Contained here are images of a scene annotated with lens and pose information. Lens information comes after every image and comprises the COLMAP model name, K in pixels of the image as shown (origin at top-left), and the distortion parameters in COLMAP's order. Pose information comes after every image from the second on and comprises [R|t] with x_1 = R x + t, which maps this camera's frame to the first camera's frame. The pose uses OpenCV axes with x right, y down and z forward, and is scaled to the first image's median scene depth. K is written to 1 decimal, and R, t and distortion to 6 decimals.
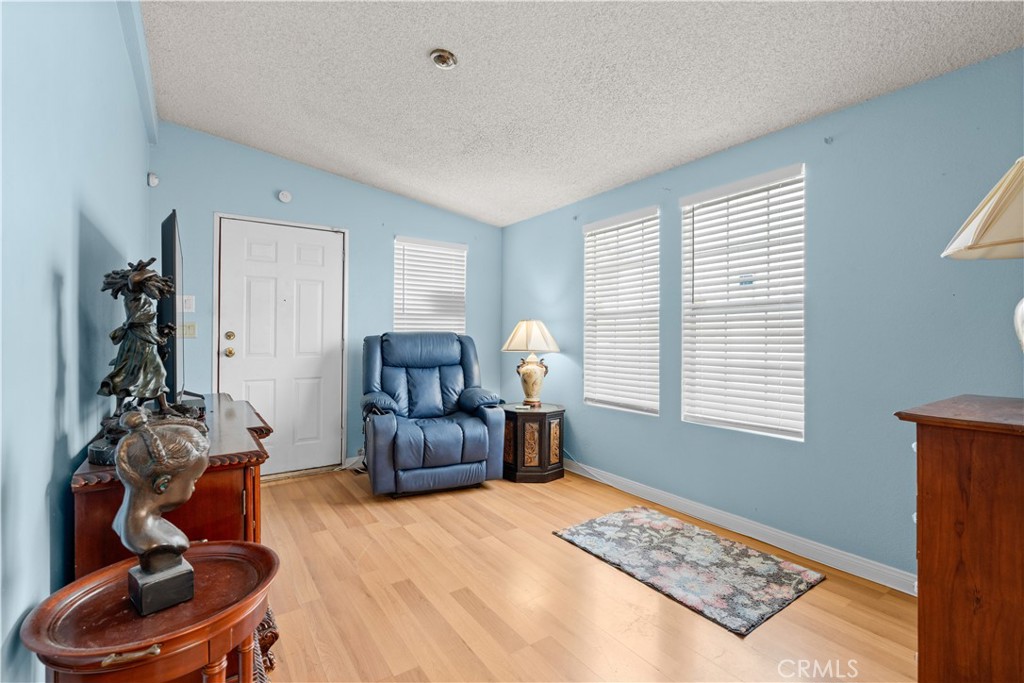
lens RADIAL K [[461.6, 0, 515.0], [0, 461.6, 339.1], [0, 0, 1]] dist [-0.007667, 0.002759]
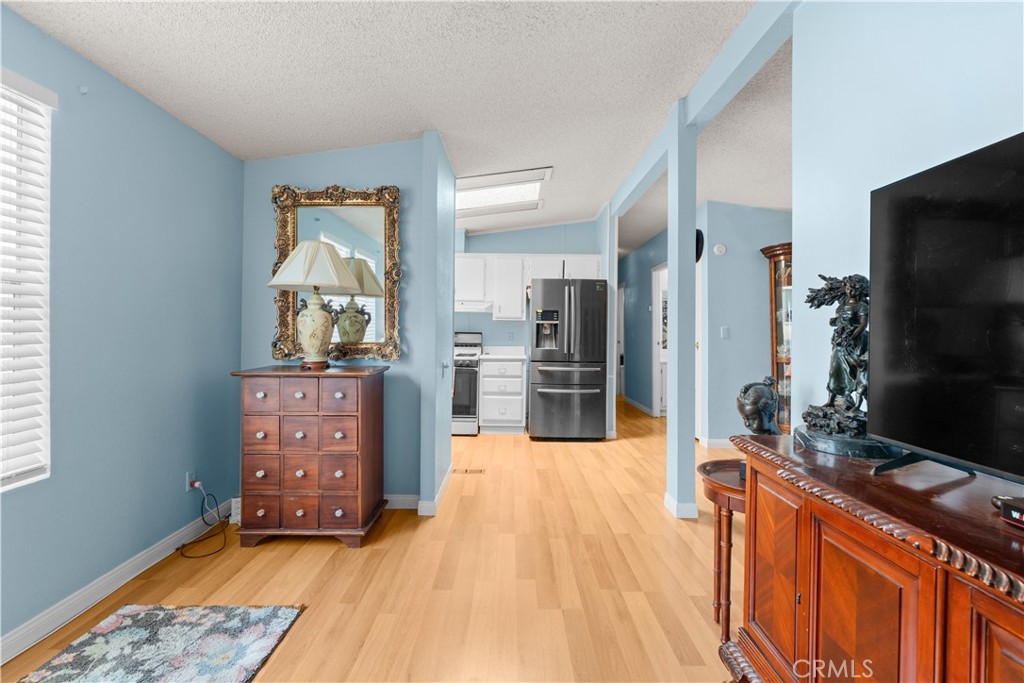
lens RADIAL K [[461.6, 0, 511.4], [0, 461.6, 340.1], [0, 0, 1]] dist [-0.007667, 0.002759]
pose [[-0.828371, -0.013572, 0.560016, -0.535092], [-0.003586, 0.999814, 0.018926, -0.012672], [-0.560169, 0.013669, -0.828266, 1.669353]]
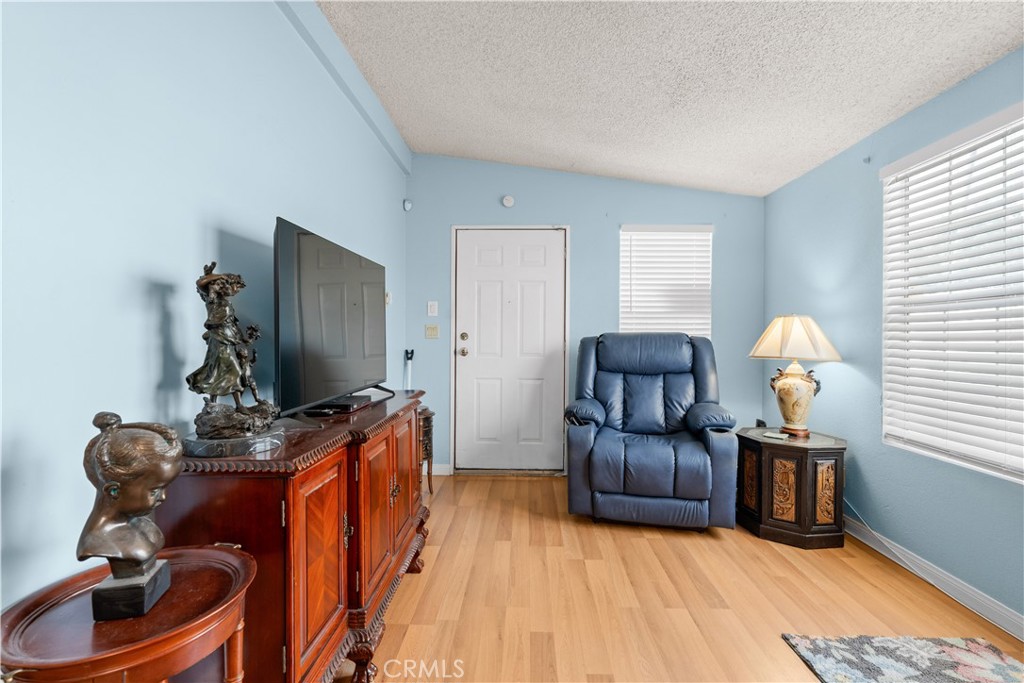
lens RADIAL K [[461.6, 0, 510.5], [0, 461.6, 338.2], [0, 0, 1]] dist [-0.007667, 0.002759]
pose [[0.804512, 0.004864, -0.593917, 0.115807], [-0.007163, 0.999973, -0.001514, -0.002192], [0.593894, 0.005473, 0.804525, 0.173413]]
